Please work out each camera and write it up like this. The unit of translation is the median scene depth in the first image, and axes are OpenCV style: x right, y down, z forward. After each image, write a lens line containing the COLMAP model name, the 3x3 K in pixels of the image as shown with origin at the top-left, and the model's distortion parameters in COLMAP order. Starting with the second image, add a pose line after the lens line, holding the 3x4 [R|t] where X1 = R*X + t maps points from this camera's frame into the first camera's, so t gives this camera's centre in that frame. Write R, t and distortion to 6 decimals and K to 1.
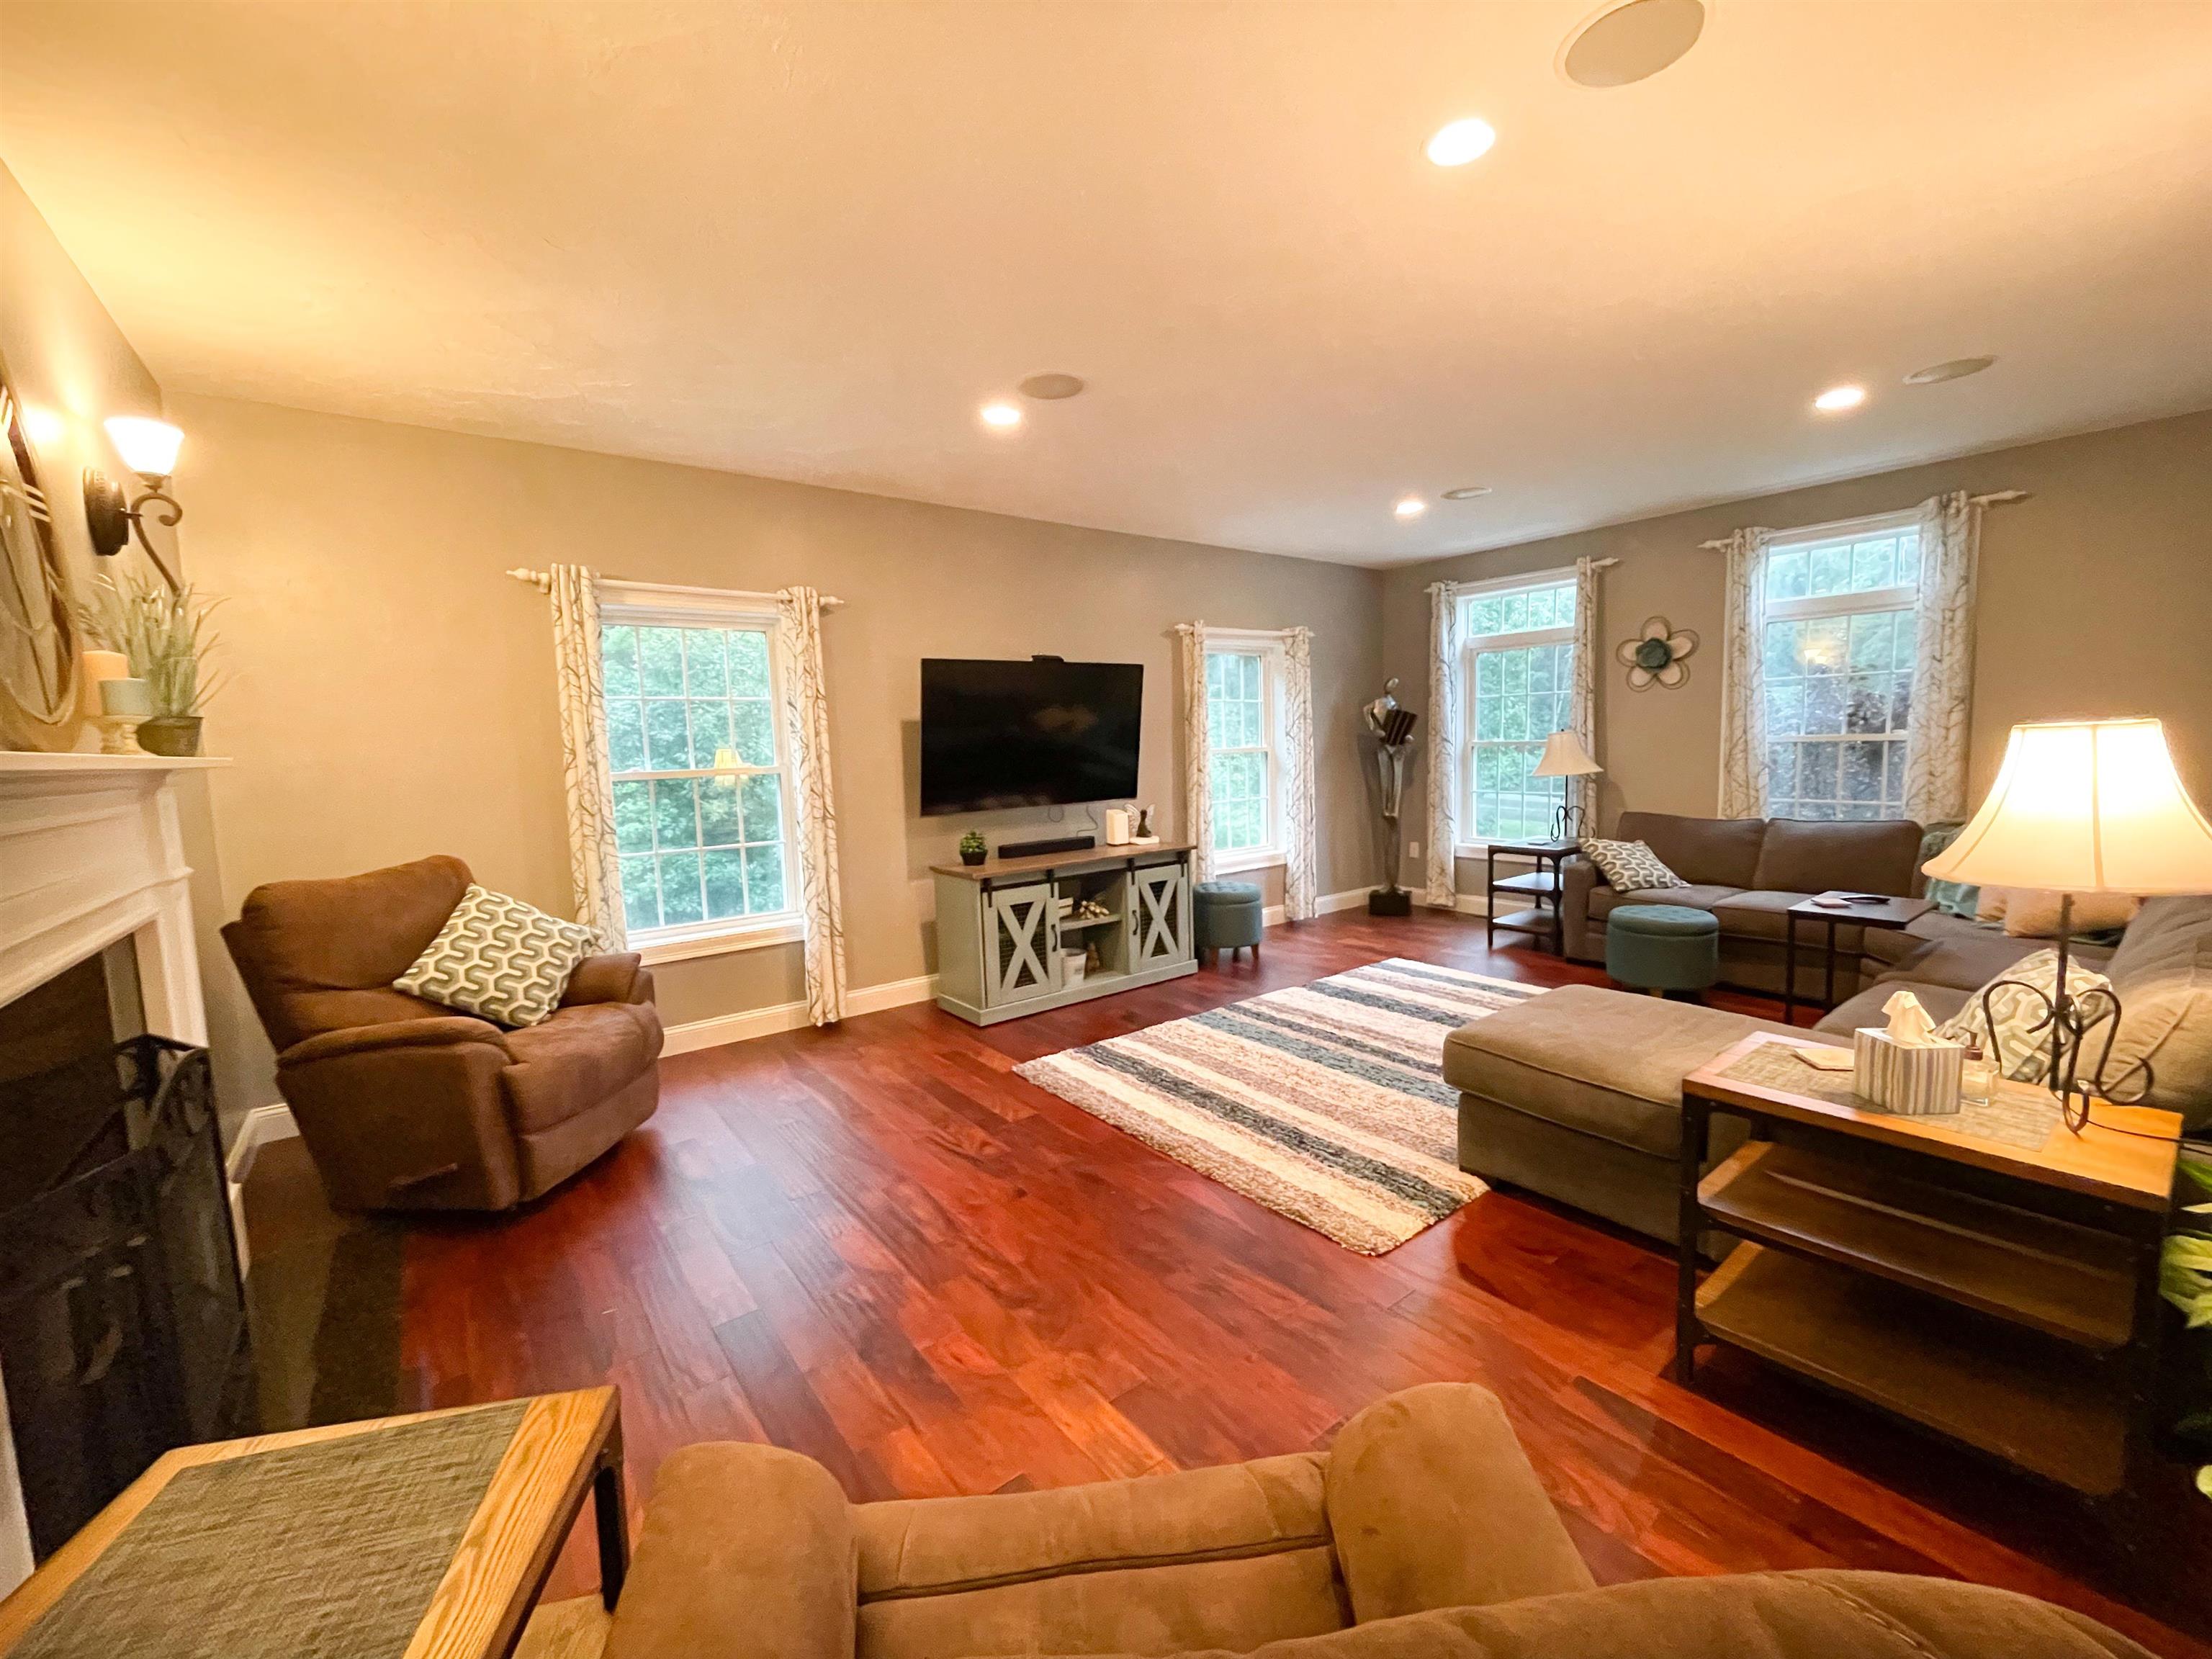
lens RADIAL K [[891.7, 0, 1106.1], [0, 891.7, 830.0], [0, 0, 1]] dist [-0.003214, -0.000893]
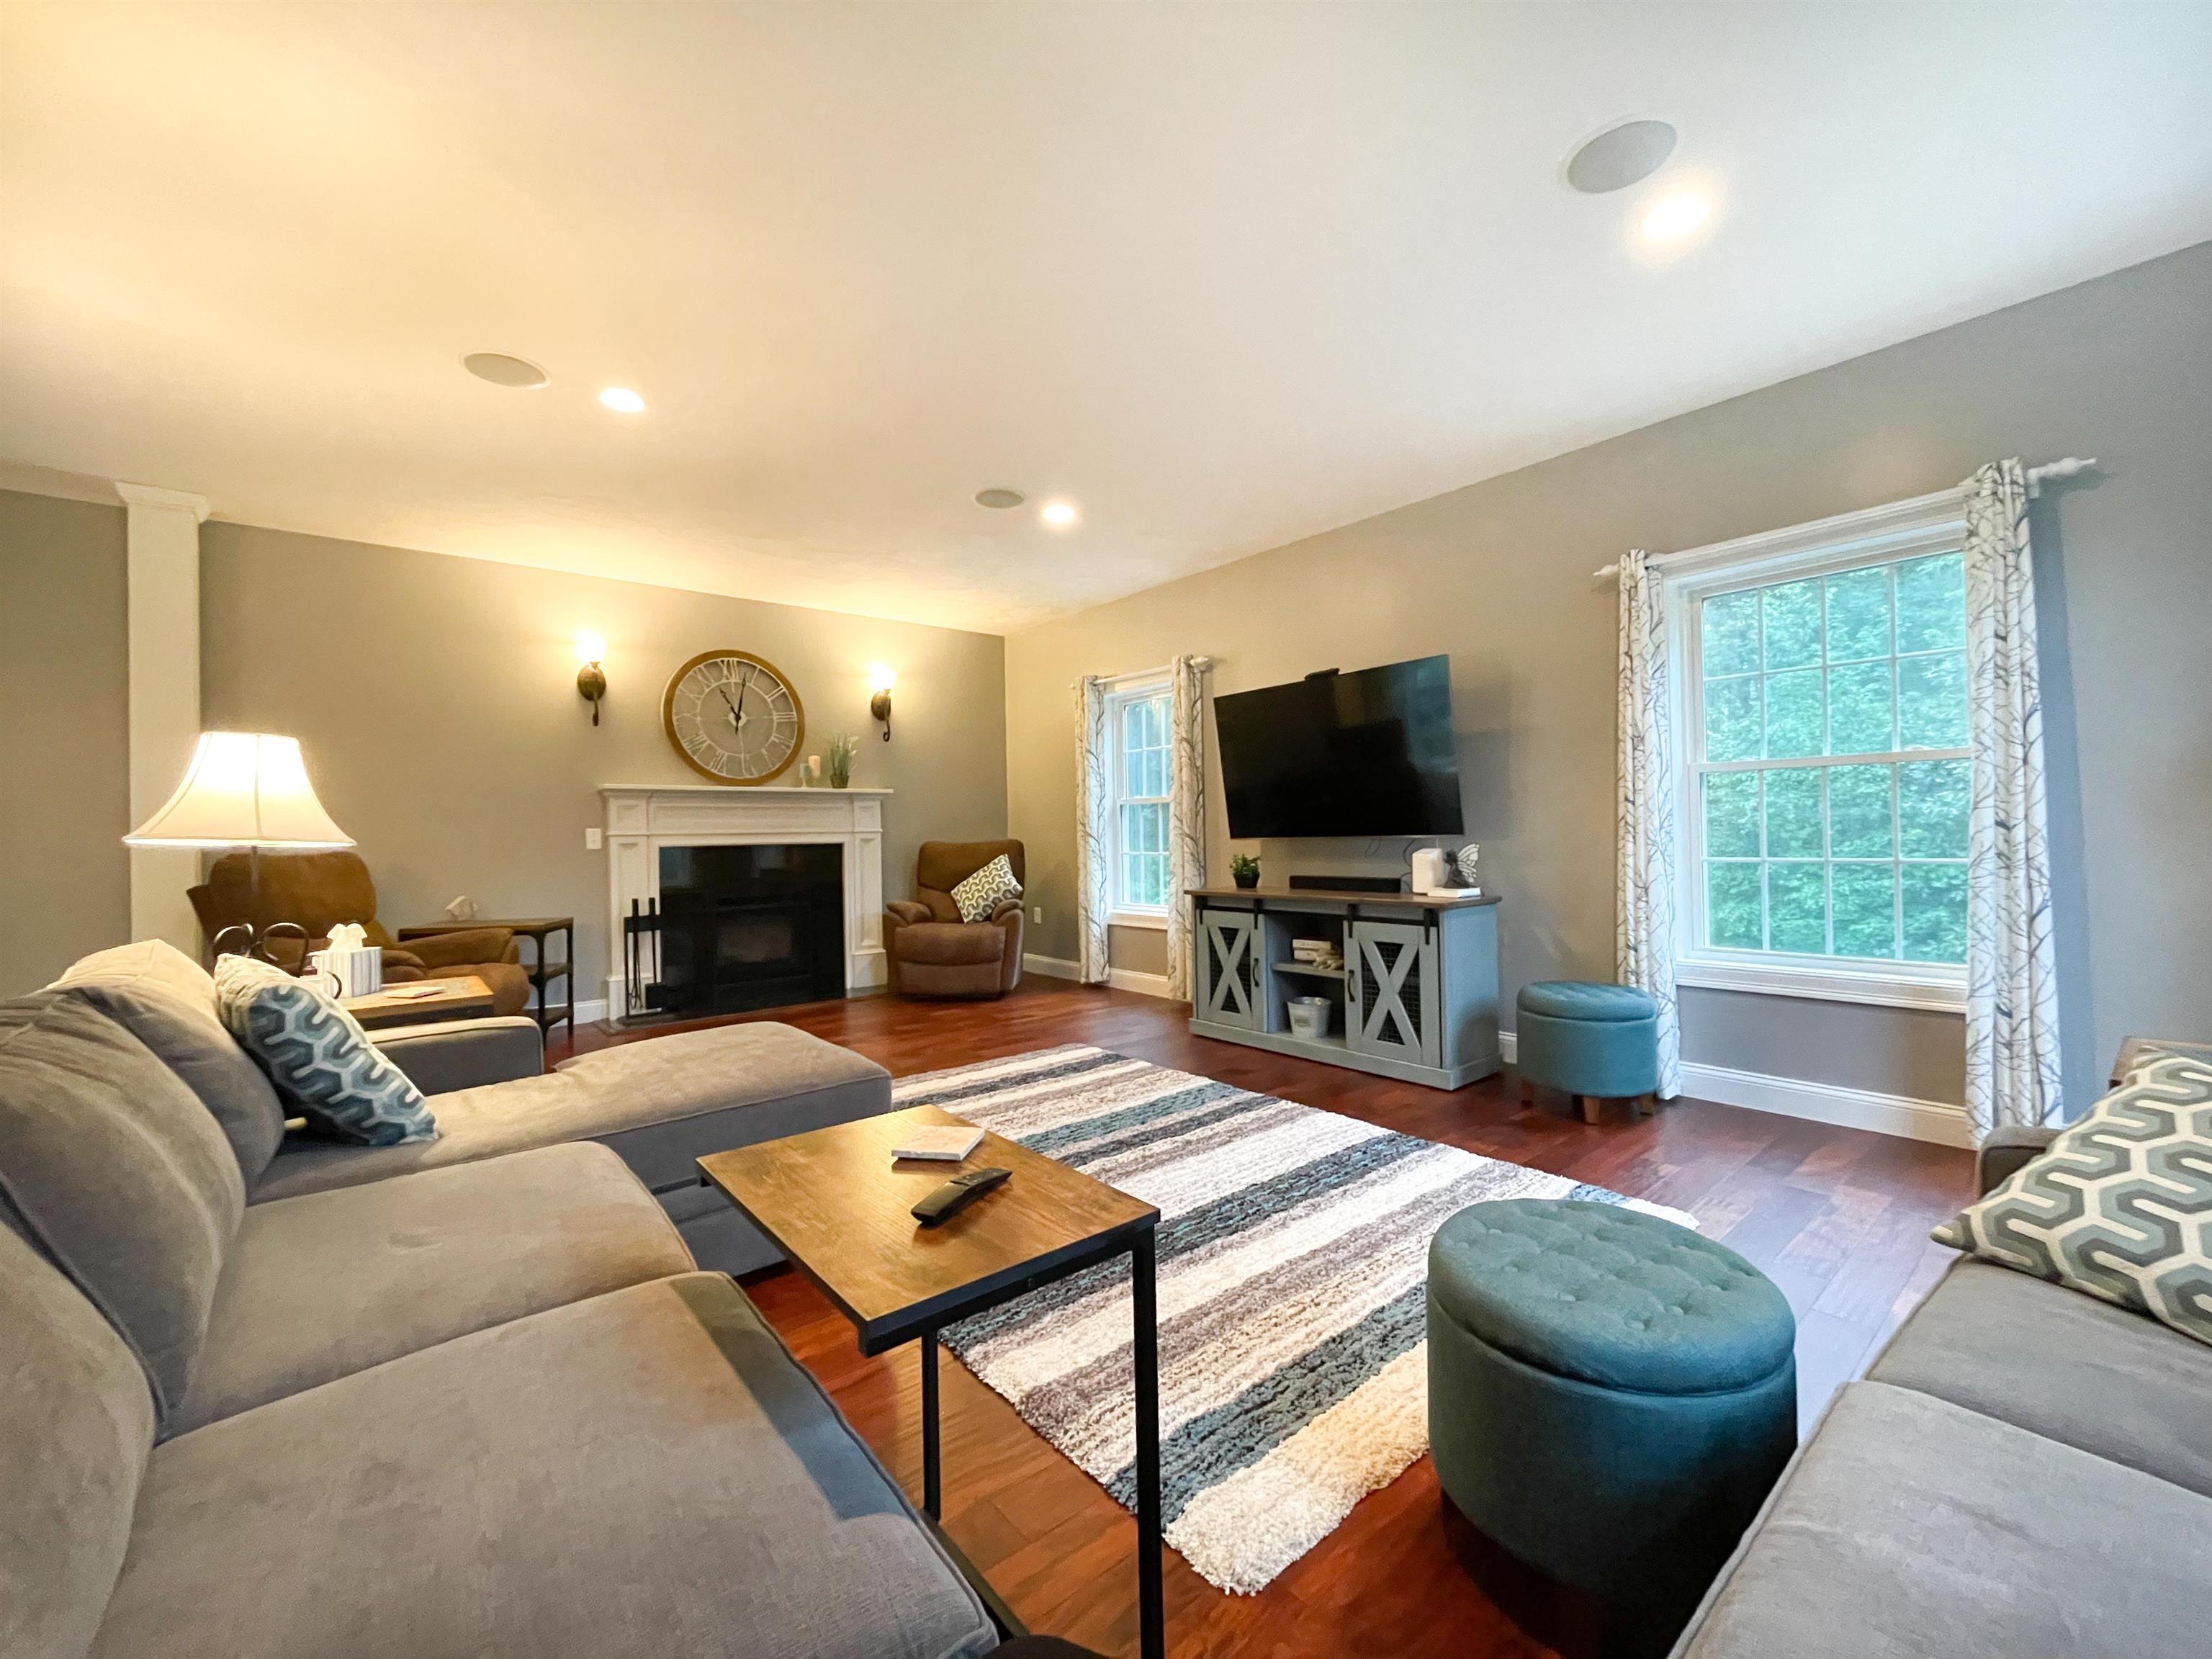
lens RADIAL K [[891.7, 0, 1113.1], [0, 891.7, 828.8], [0, 0, 1]] dist [-0.003214, -0.000893]
pose [[0.048962, 0.027304, -0.998427, 0.895304], [-0.078230, 0.996660, 0.023419, -0.042429], [0.995732, 0.076960, 0.050934, 0.804430]]
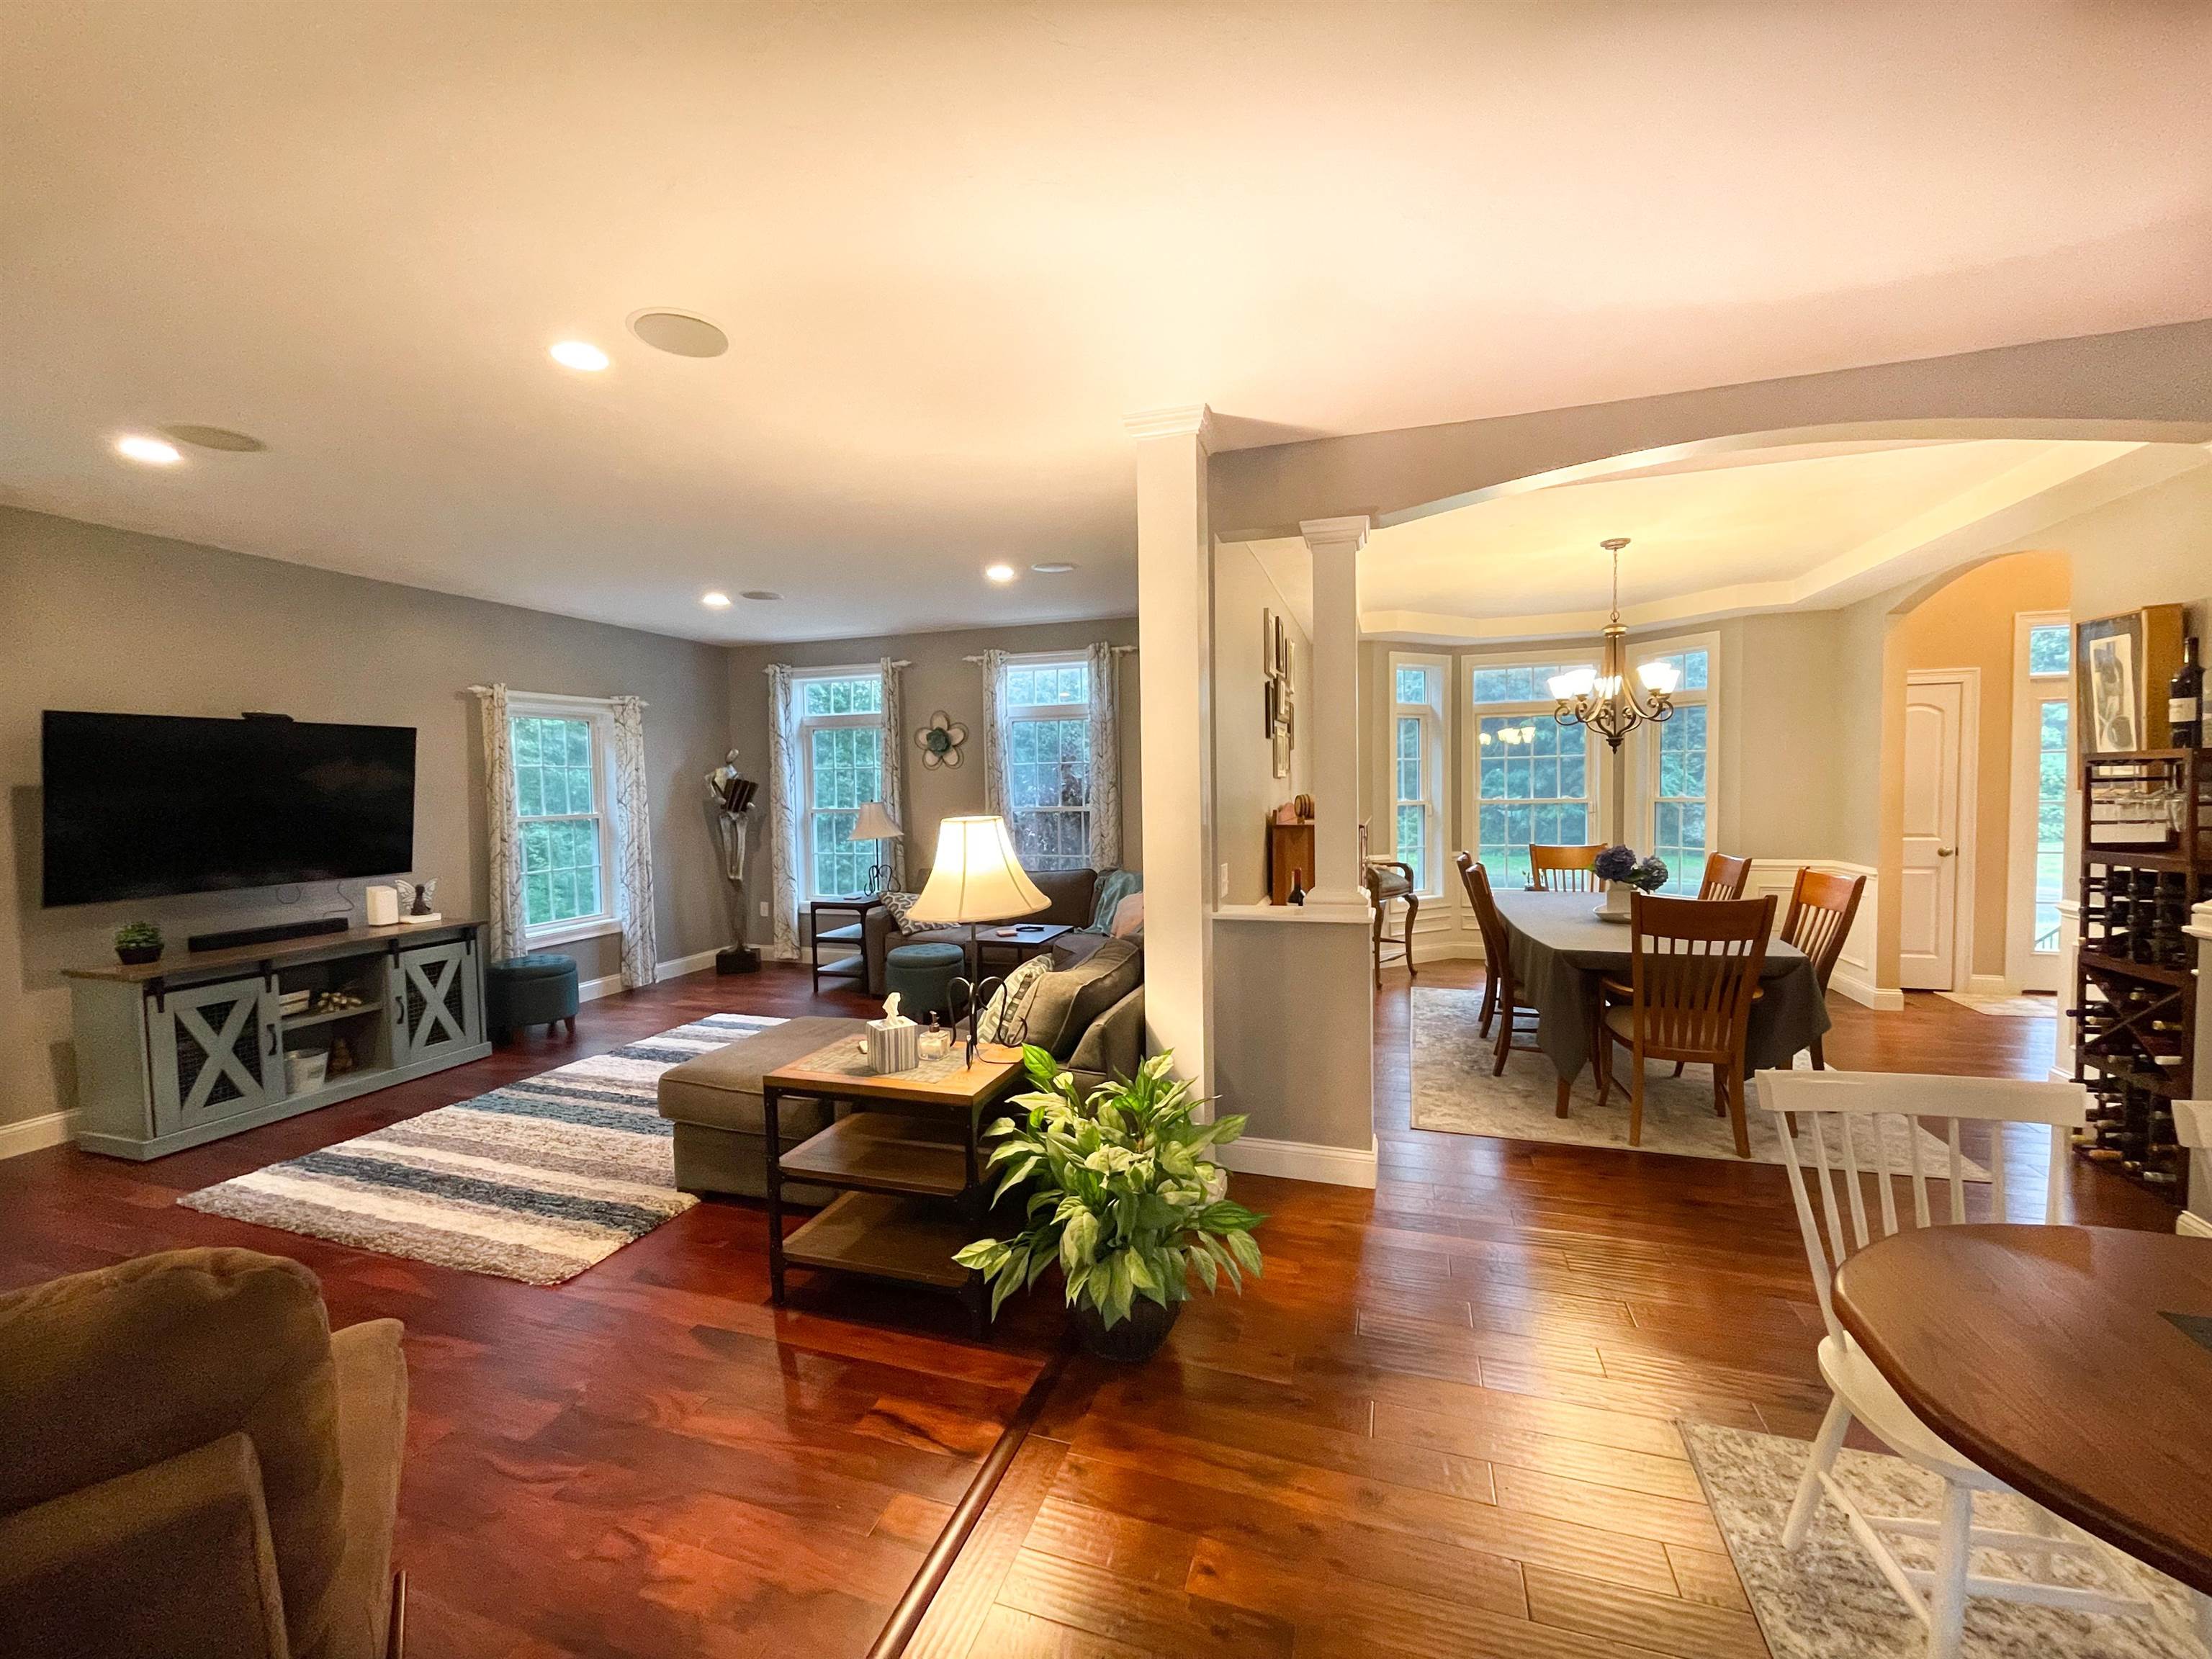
lens RADIAL K [[891.7, 0, 1102.8], [0, 891.7, 827.9], [0, 0, 1]] dist [-0.003214, -0.000893]
pose [[0.825233, -0.009204, 0.564717, 0.123982], [0.046123, 0.997626, -0.051140, -0.002364], [-0.562905, 0.068249, 0.823699, -0.178029]]
